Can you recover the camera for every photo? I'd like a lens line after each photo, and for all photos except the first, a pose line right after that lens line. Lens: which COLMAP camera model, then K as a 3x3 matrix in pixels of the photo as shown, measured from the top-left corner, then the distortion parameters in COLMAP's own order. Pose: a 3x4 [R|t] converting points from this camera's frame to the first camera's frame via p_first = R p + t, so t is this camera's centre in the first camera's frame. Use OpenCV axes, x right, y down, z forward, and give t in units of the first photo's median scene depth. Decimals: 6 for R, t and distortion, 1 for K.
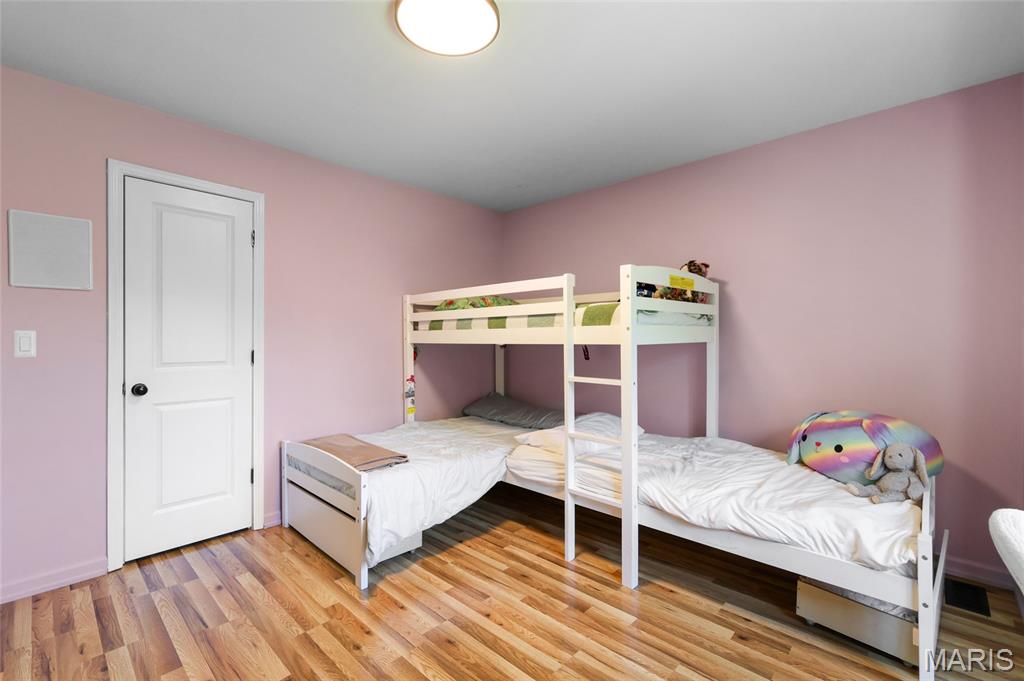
lens RADIAL K [[443.4, 0, 511.6], [0, 443.4, 339.4], [0, 0, 1]] dist [0.002565, -0.000534]
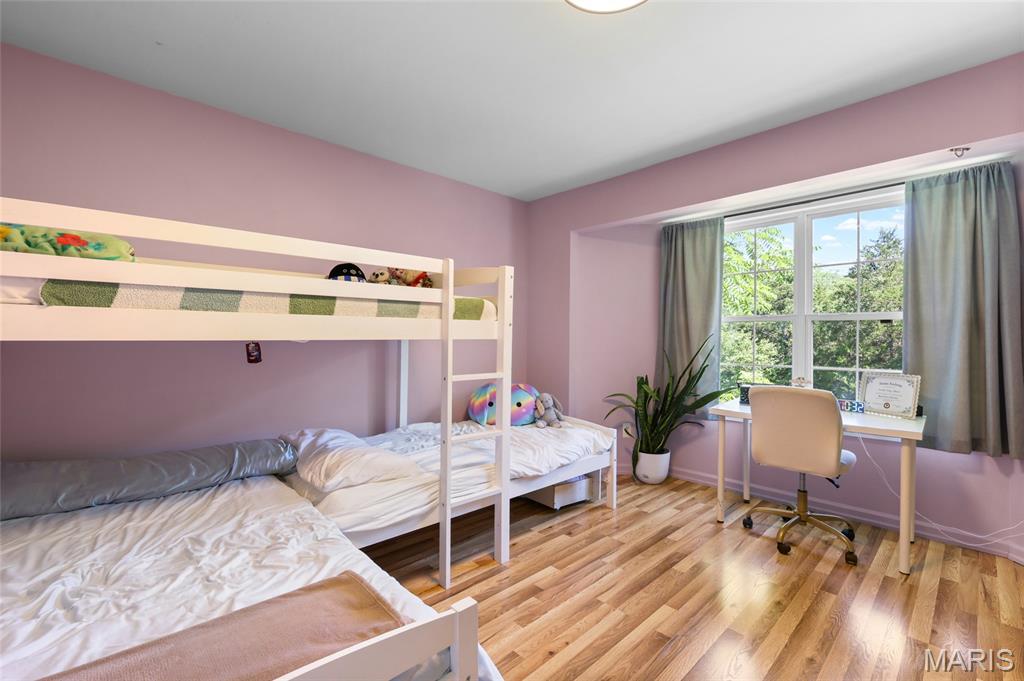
lens RADIAL K [[443.4, 0, 516.1], [0, 443.4, 336.1], [0, 0, 1]] dist [0.002565, -0.000534]
pose [[0.055257, 0.001425, 0.998471, -0.792538], [-0.005293, 0.999985, -0.001134, 0.004699], [-0.998458, -0.005223, 0.055264, 0.881132]]
